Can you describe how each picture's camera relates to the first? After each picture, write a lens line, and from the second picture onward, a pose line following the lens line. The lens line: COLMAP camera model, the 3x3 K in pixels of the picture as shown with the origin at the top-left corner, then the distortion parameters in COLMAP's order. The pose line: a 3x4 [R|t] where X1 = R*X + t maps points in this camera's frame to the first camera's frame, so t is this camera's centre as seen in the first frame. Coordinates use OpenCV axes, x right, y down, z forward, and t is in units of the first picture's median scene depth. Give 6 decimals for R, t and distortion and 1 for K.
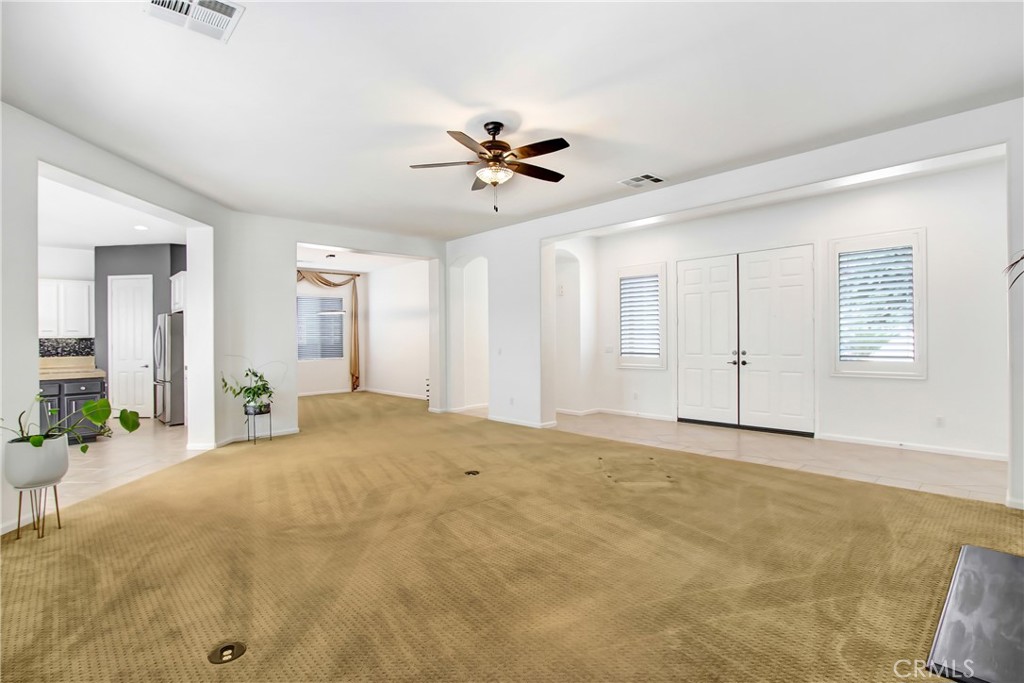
lens RADIAL K [[491.1, 0, 497.9], [0, 491.1, 341.0], [0, 0, 1]] dist [-0.012365, -0.000408]
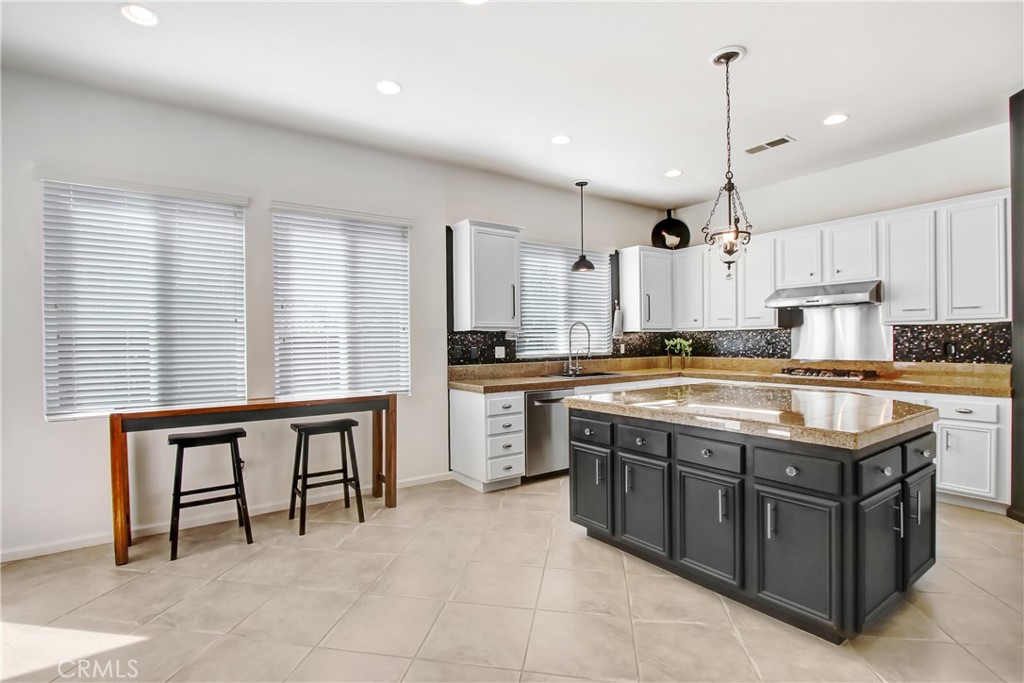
lens RADIAL K [[491.1, 0, 497.9], [0, 491.1, 341.0], [0, 0, 1]] dist [-0.012365, -0.000408]
pose [[-0.135764, 0.013682, -0.990647, -0.484734], [0.008893, 0.999881, 0.012591, 0.001392], [0.990701, -0.007100, -0.135869, 0.830563]]
